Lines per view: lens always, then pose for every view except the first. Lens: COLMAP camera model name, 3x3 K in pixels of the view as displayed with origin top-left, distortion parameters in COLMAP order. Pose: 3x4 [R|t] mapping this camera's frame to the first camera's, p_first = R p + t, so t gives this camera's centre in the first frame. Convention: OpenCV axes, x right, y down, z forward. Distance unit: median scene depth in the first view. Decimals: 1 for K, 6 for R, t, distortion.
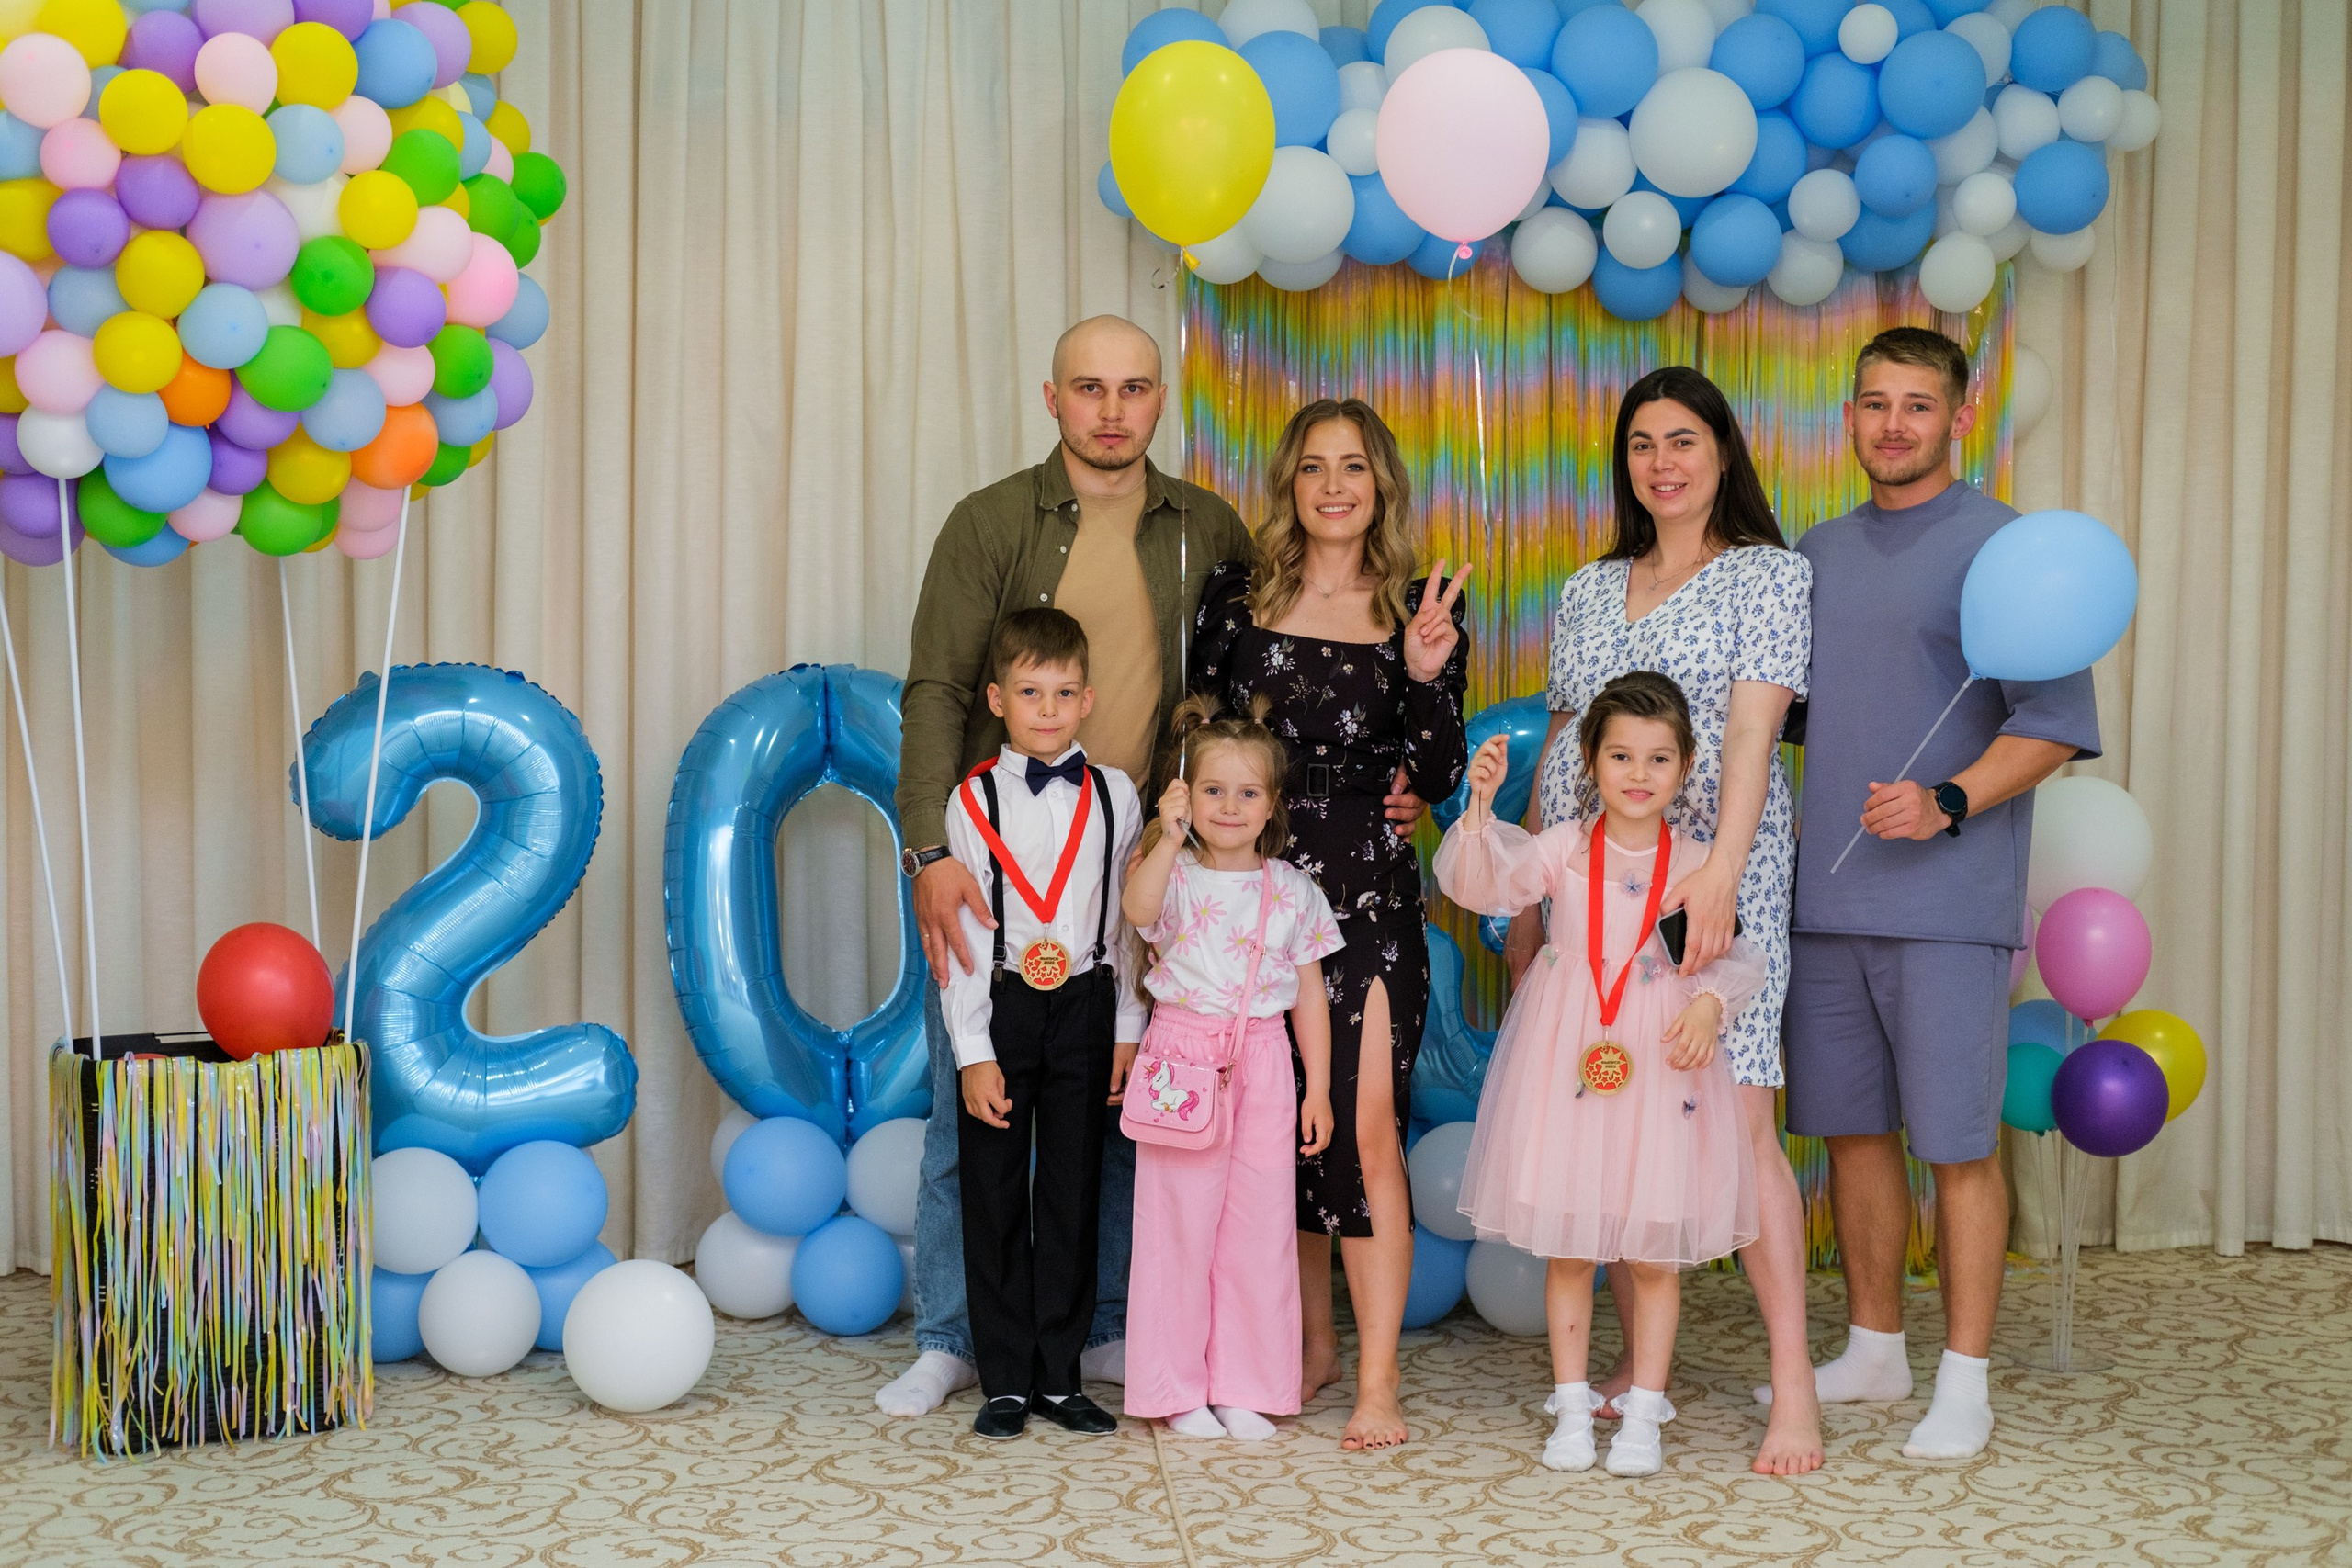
lens RADIAL K [[3597.8, 0, 1187.2], [0, 3597.8, 779.0], [0, 0, 1]] dist [-0.281550, 2.442896]
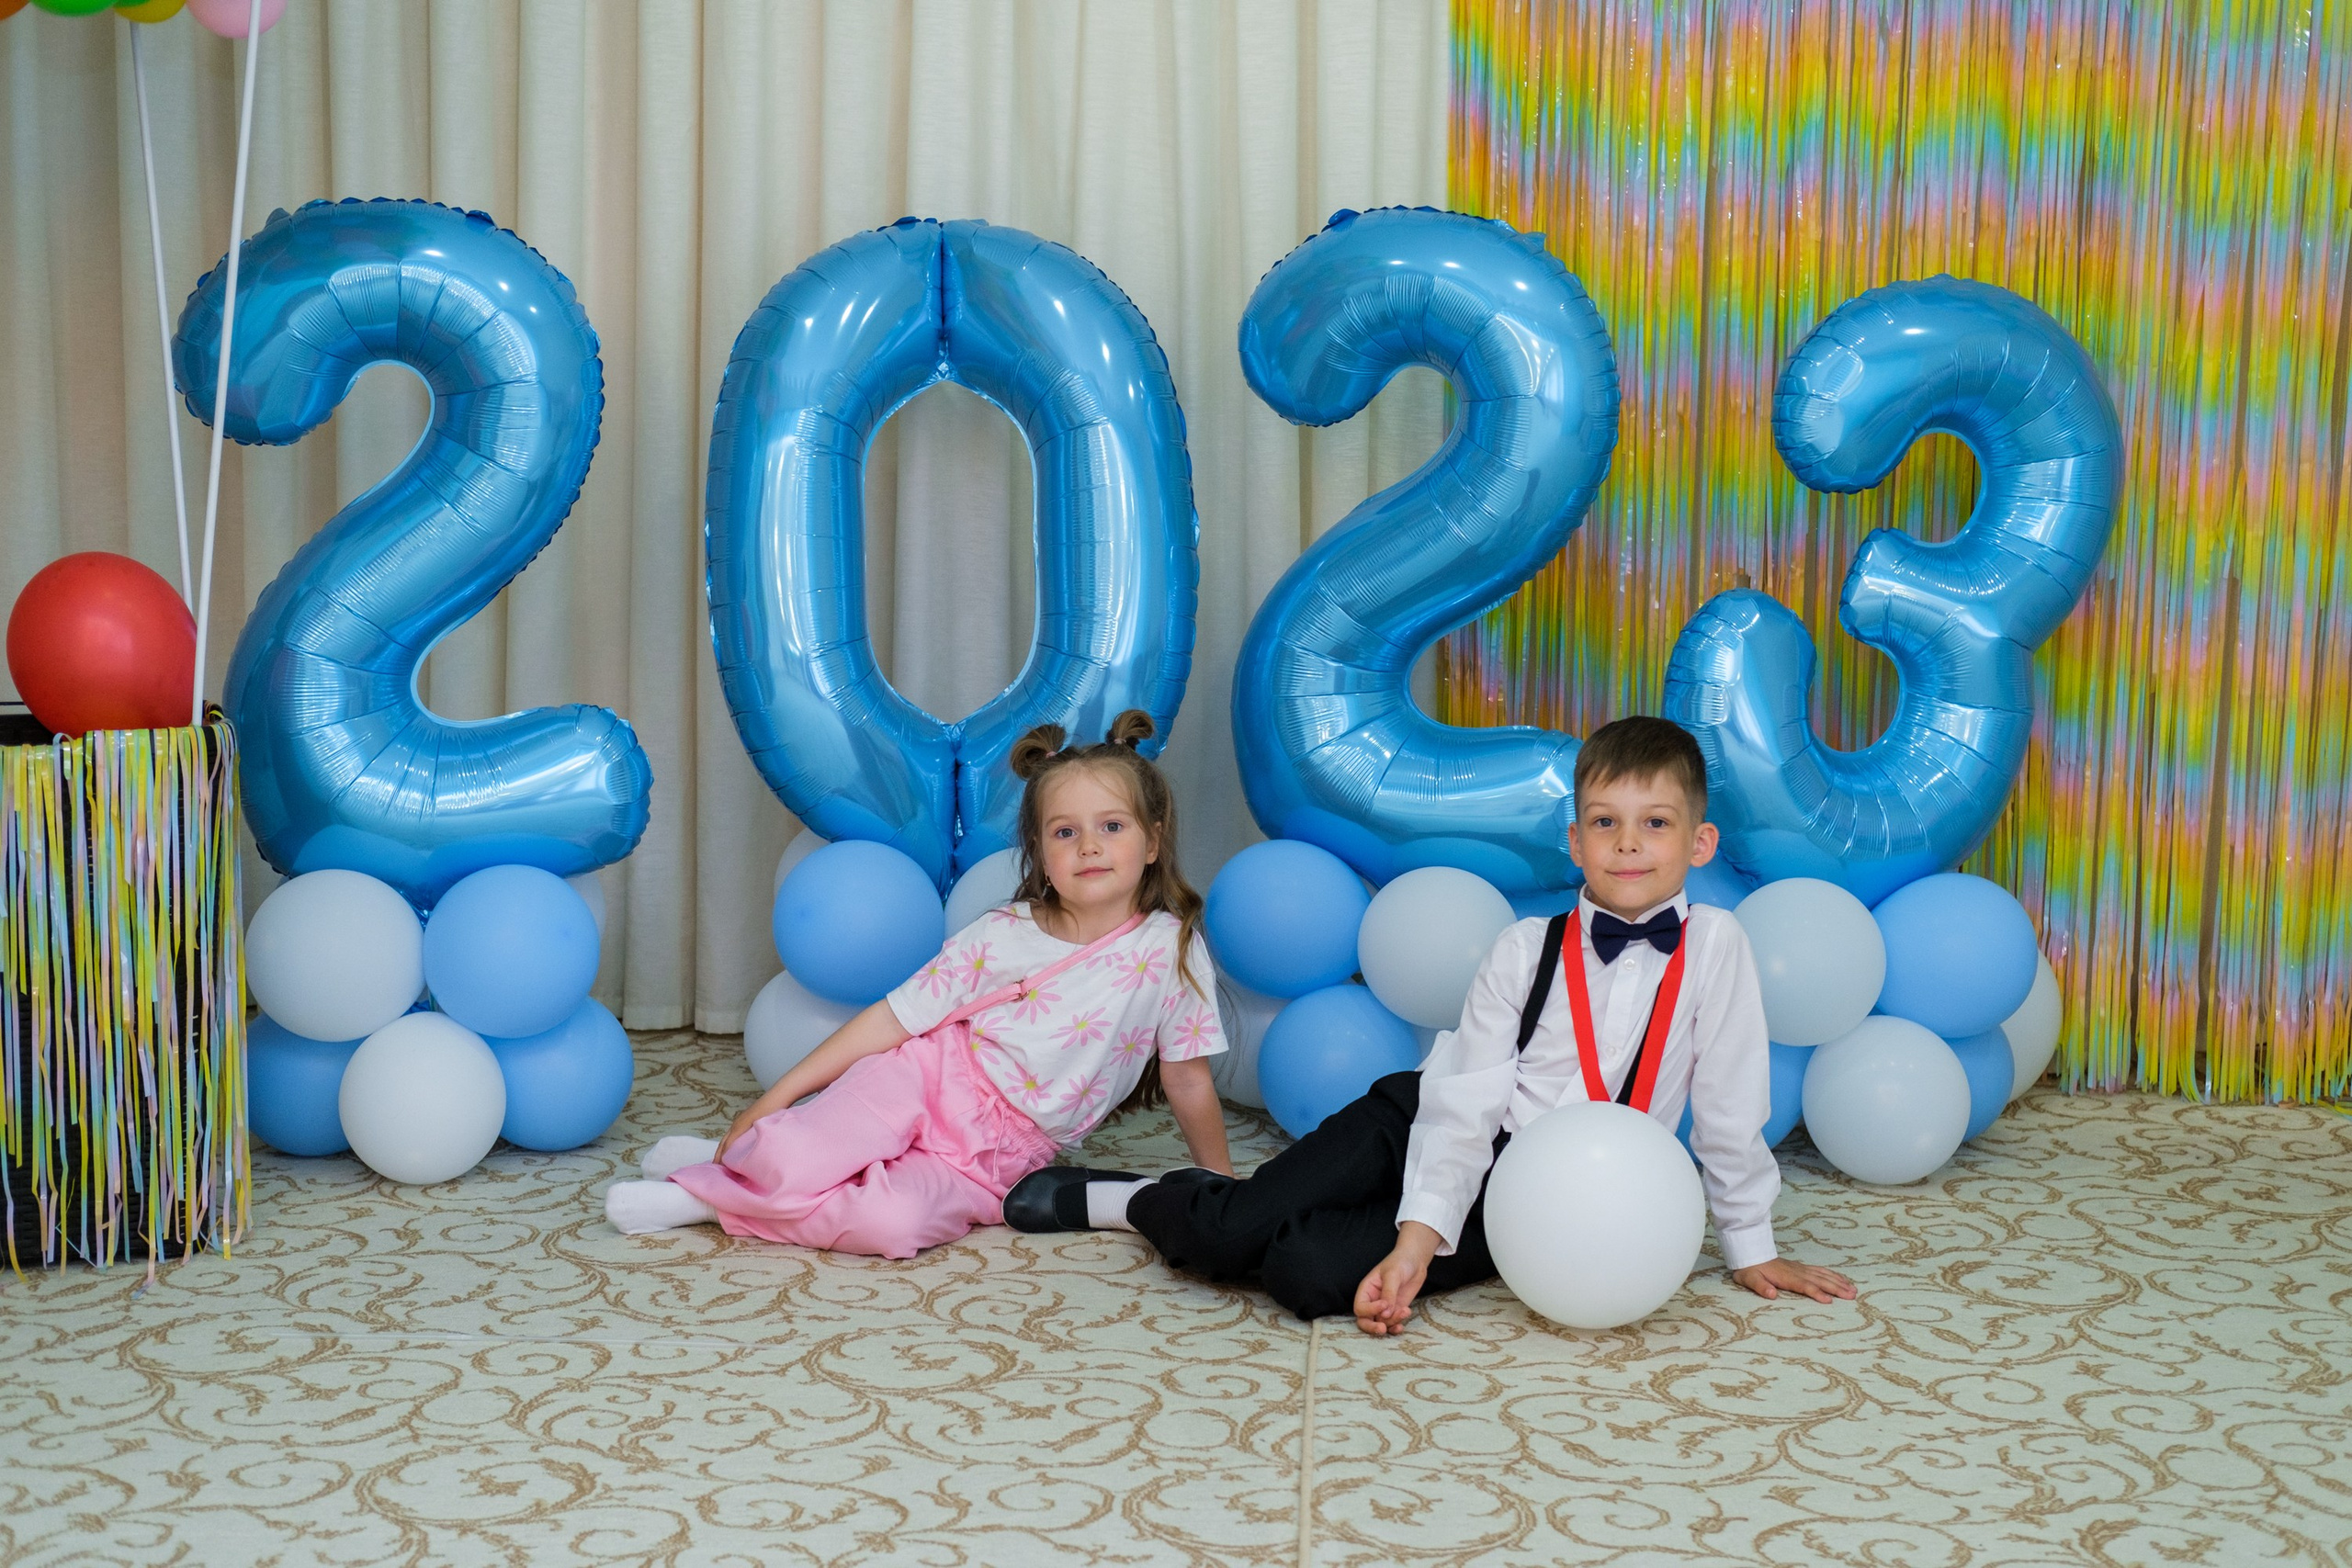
lens RADIAL K [[3826.8, 0, 1175.4], [0, 3826.8, 774.6], [0, 0, 1]] dist [-0.287452, 2.780208]
pose [[0.991788, 0.031517, -0.123945, 0.049874], [-0.021043, 0.996165, 0.084926, 0.015008], [0.126146, -0.081621, 0.988648, 0.263560]]
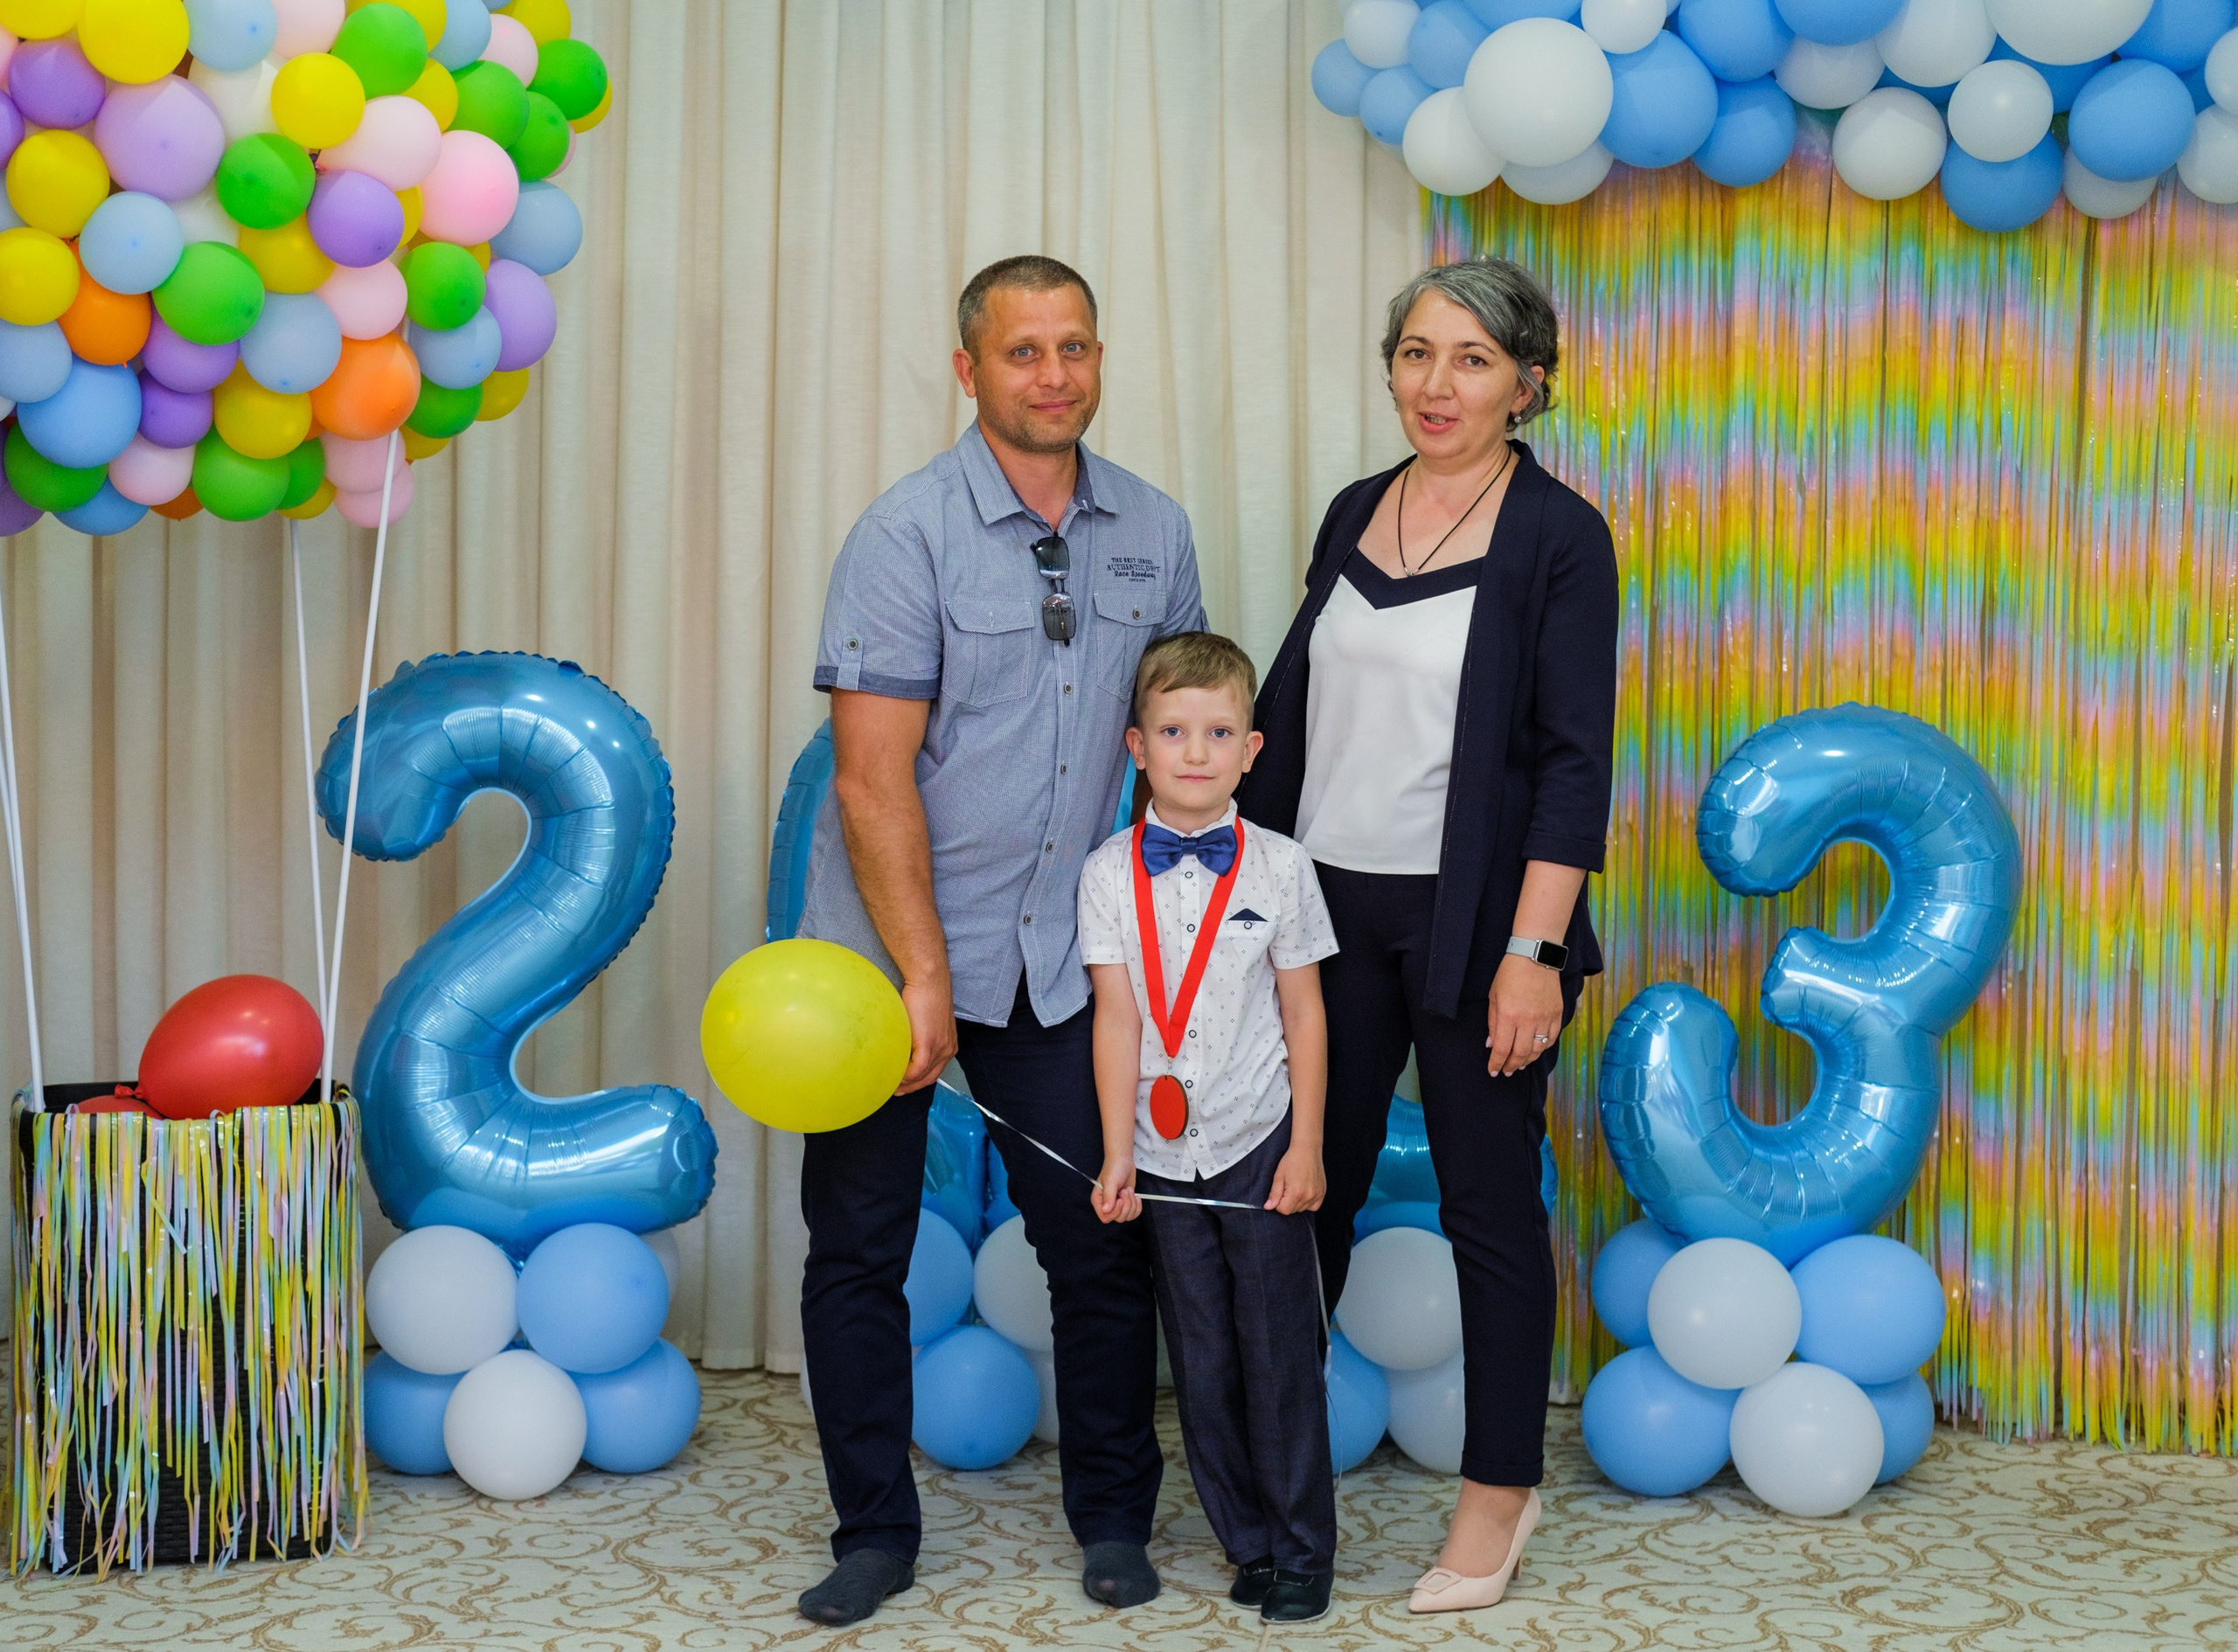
lens RADIAL K [[3813.8, 0, 1003.1], [0, 3813.8, 815.0], [0, 0, 1]] dist [-0.267963, 2.653959]
pose [[0.977049, 0.016369, -0.212385, 0.104556], [-0.015821, 0.999866, 0.004281, 0.000145], [0.212427, -0.000822, 0.977177, 0.153856]]
